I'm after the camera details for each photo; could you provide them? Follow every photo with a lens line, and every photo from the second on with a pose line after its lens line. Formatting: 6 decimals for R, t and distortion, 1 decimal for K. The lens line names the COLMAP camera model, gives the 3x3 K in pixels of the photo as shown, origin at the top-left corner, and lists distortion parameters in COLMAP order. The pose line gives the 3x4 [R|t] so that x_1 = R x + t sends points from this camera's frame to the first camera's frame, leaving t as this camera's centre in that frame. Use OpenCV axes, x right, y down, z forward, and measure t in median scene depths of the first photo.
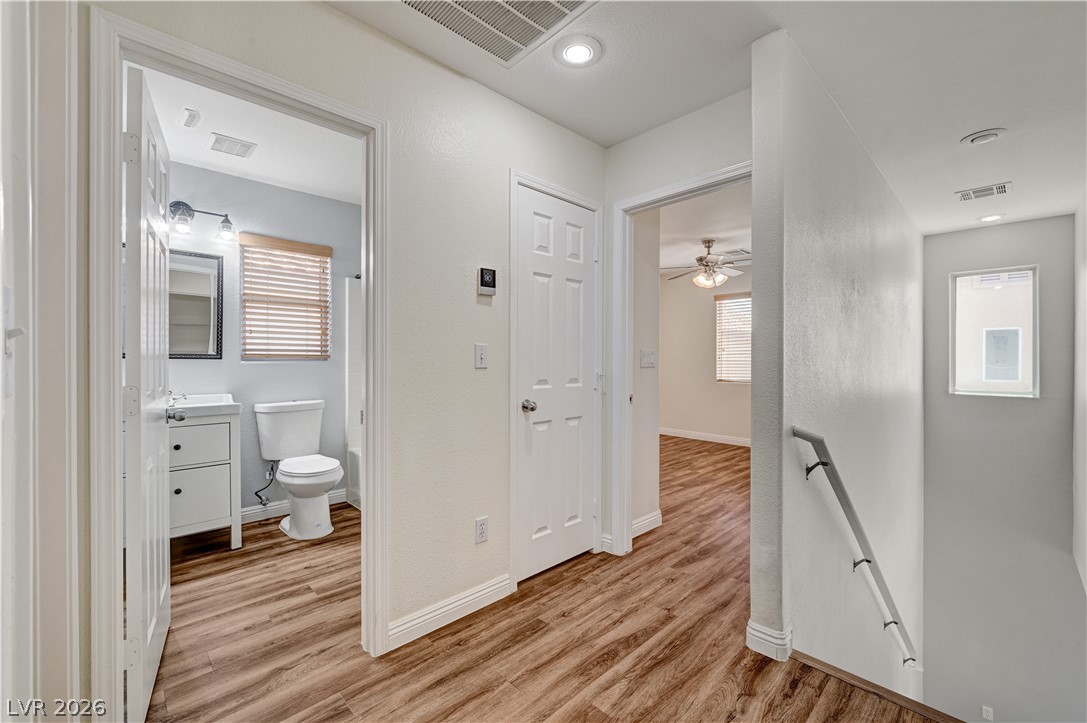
lens RADIAL K [[446.5, 0, 556.2], [0, 446.5, 358.4], [0, 0, 1]] dist [-0.003045, 0.000162]
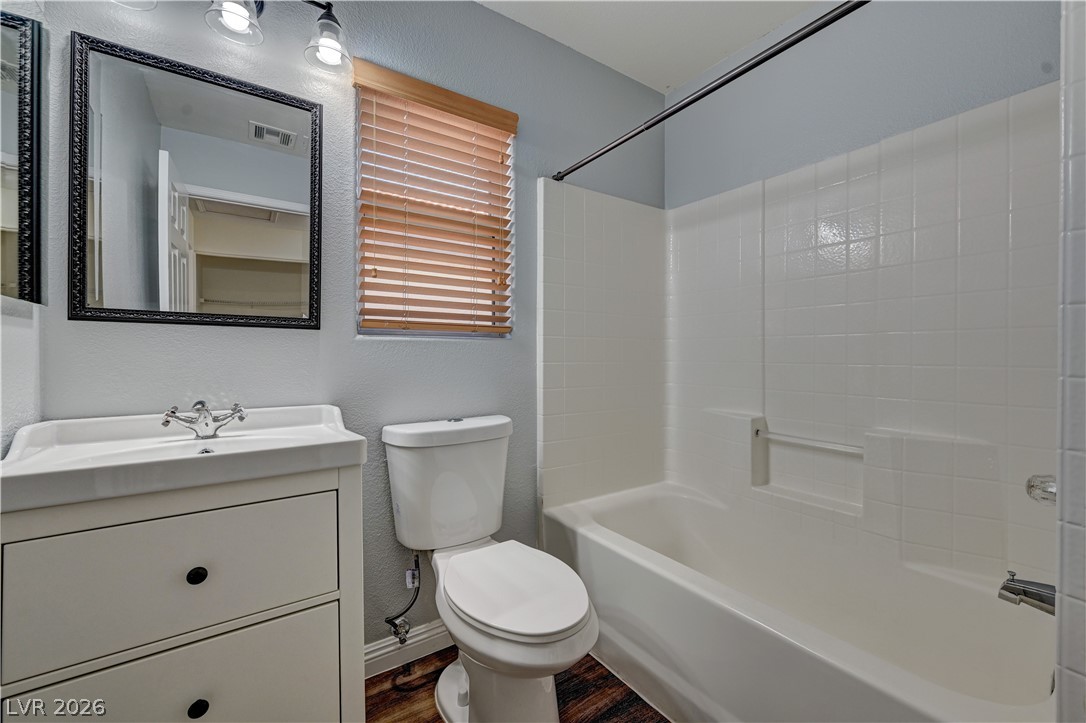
lens RADIAL K [[446.1, 0, 555.7], [0, 446.1, 358.4], [0, 0, 1]] dist [-0.003045, 0.000162]
pose [[0.987037, 0.033414, -0.156978, -0.416814], [-0.025642, 0.998355, 0.051278, 0.001183], [0.158434, -0.046588, 0.986270, 0.556368]]
